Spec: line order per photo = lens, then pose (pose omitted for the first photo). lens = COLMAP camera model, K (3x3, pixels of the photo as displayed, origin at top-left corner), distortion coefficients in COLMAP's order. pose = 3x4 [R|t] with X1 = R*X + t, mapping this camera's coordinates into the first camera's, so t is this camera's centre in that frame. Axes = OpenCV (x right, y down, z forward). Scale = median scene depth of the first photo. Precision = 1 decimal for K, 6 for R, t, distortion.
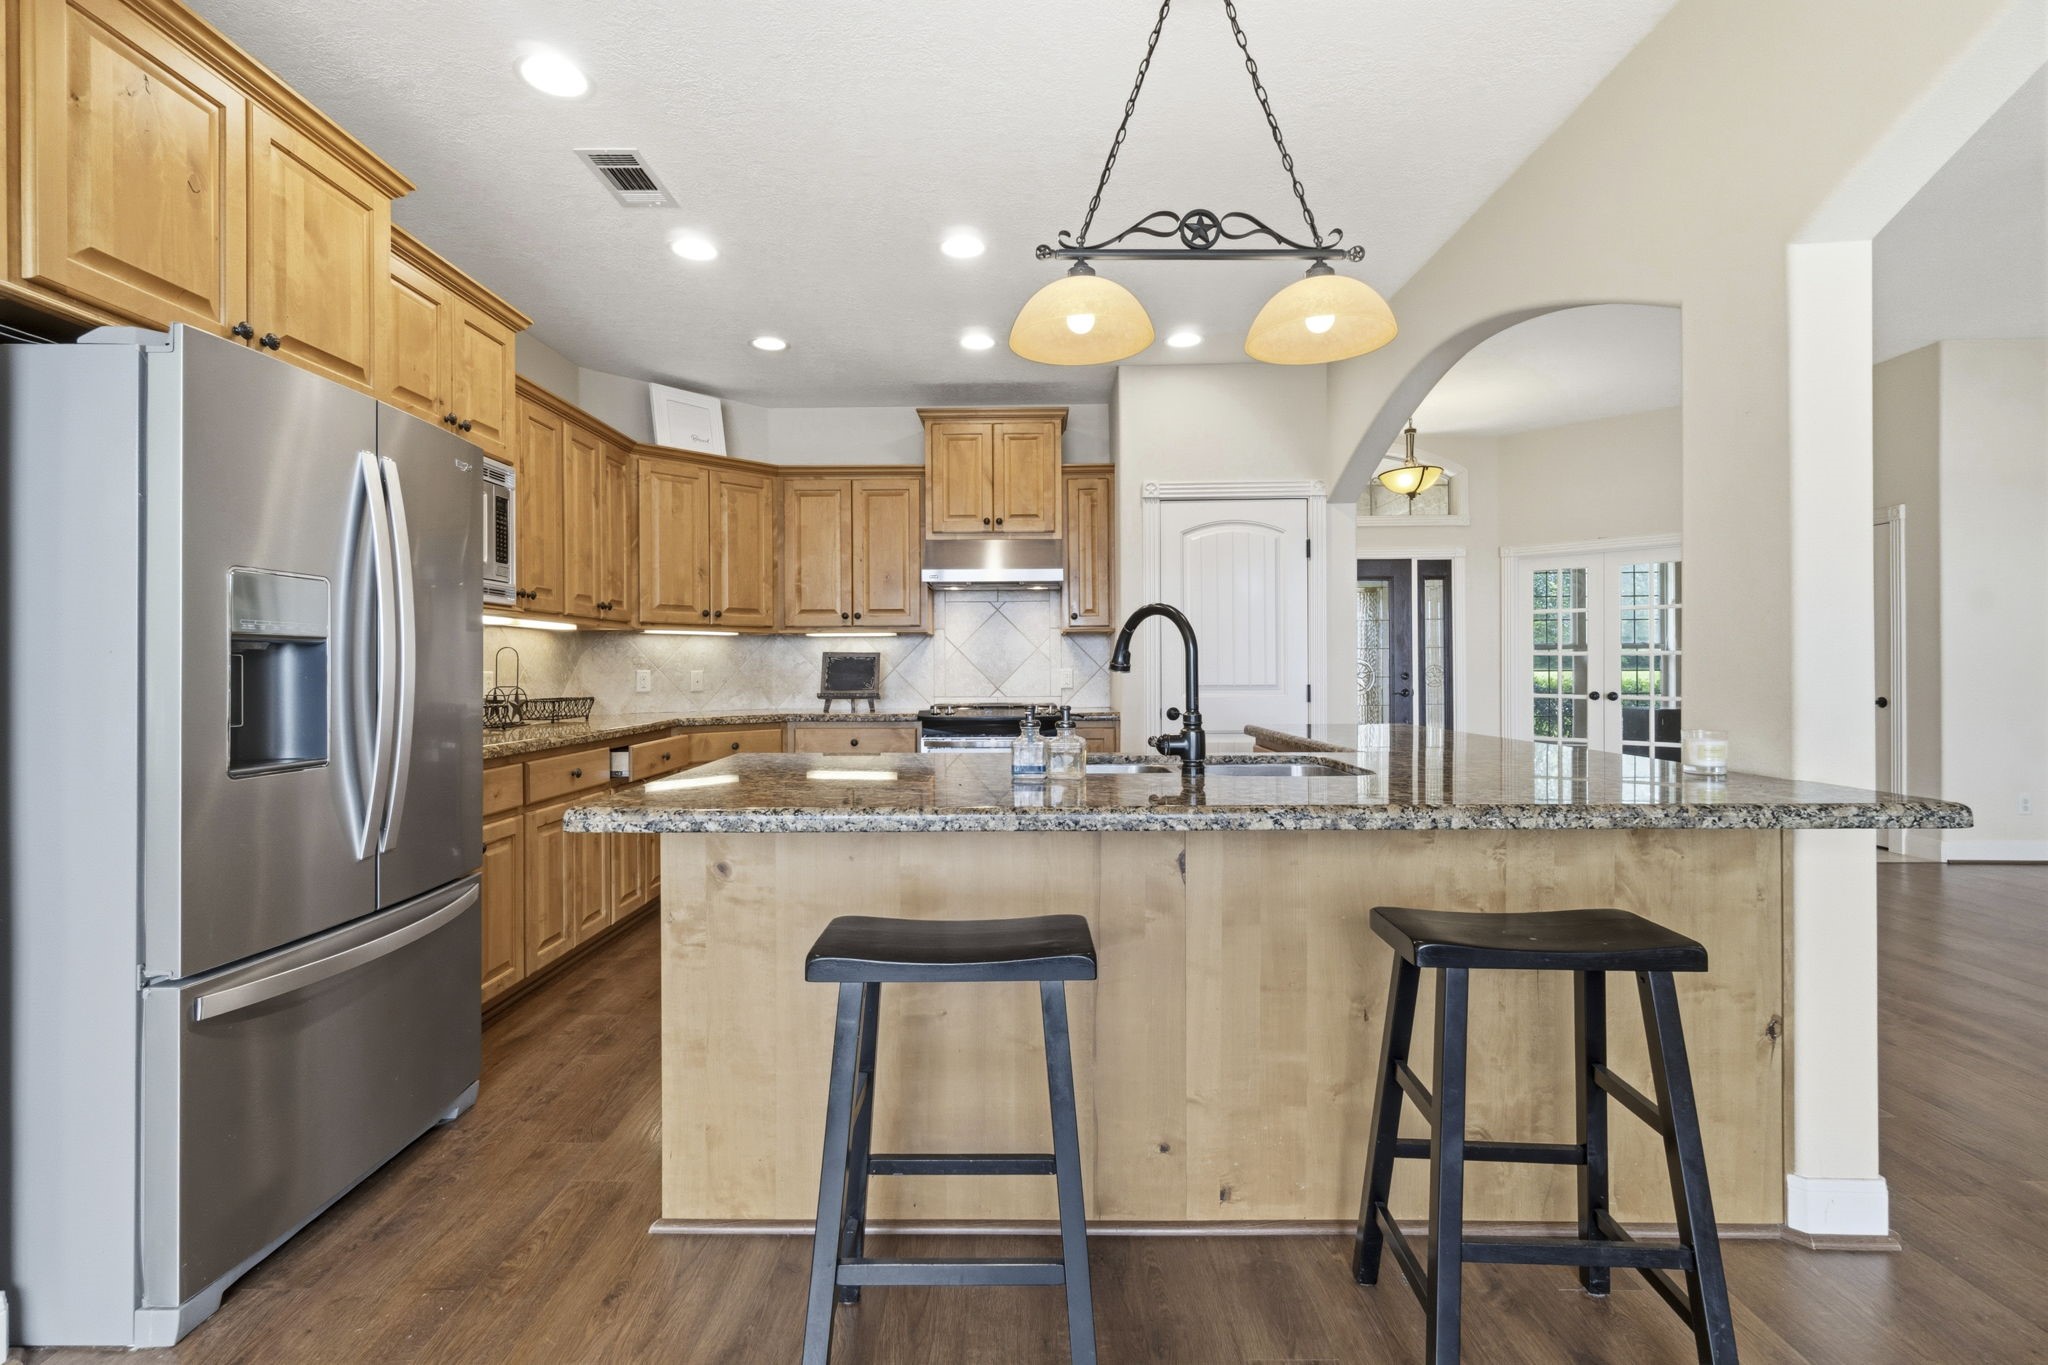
lens RADIAL K [[884.6, 0, 1030.0], [0, 884.6, 669.7], [0, 0, 1]] dist [-0.000095, 0.000616]
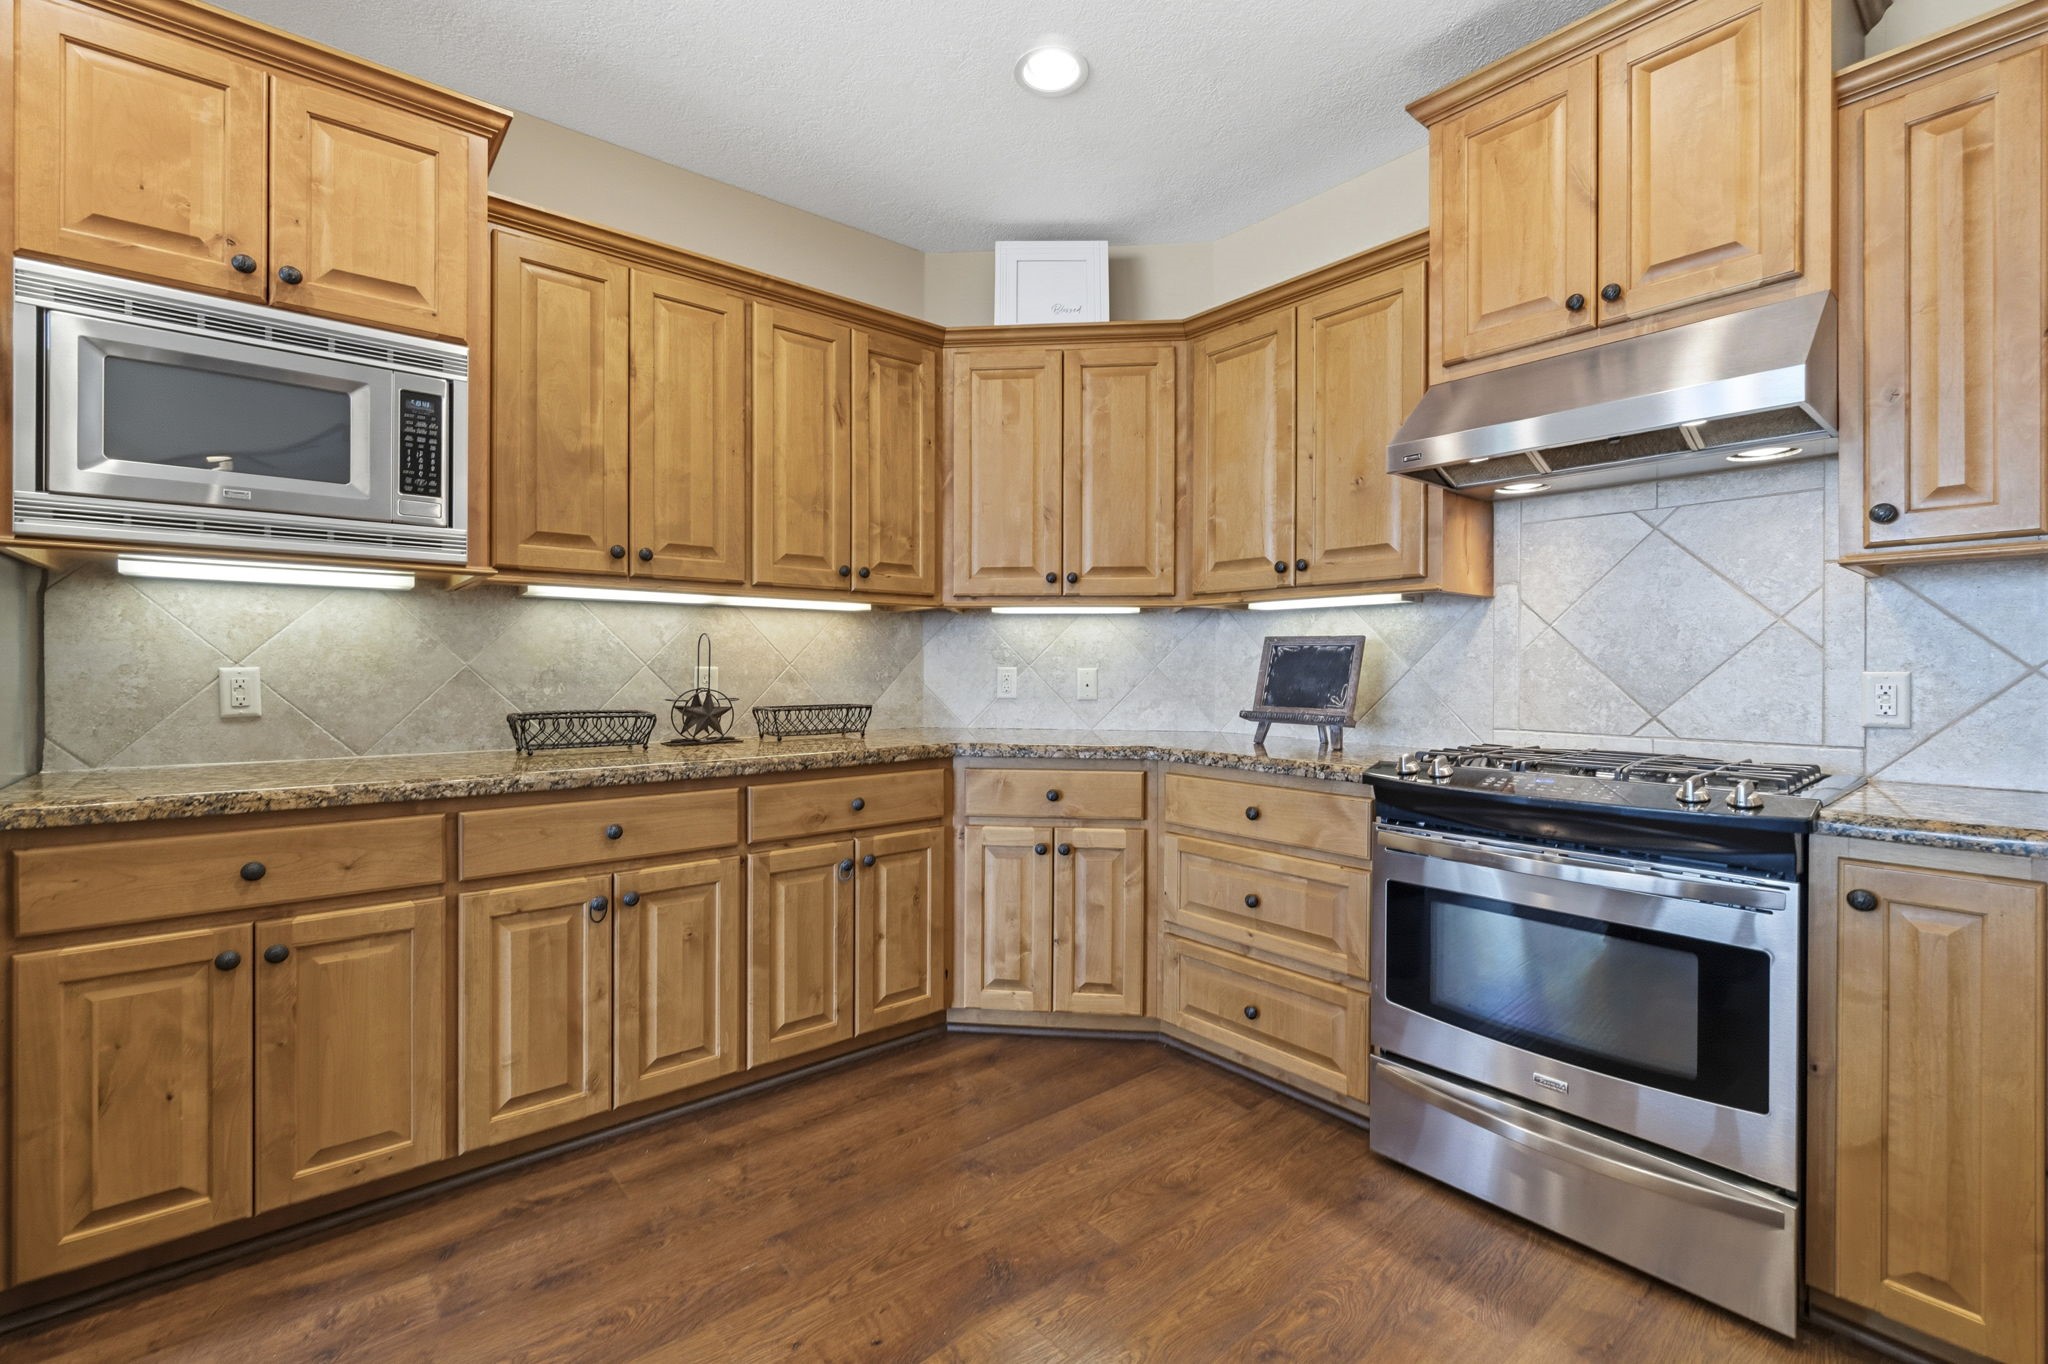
lens RADIAL K [[884.6, 0, 1018.2], [0, 884.6, 669.4], [0, 0, 1]] dist [-0.000095, 0.000616]
pose [[0.640882, 0.008520, -0.767592, 0.100982], [-0.006276, 0.999963, 0.005860, -0.001664], [0.767614, 0.001062, 0.640912, 0.560669]]
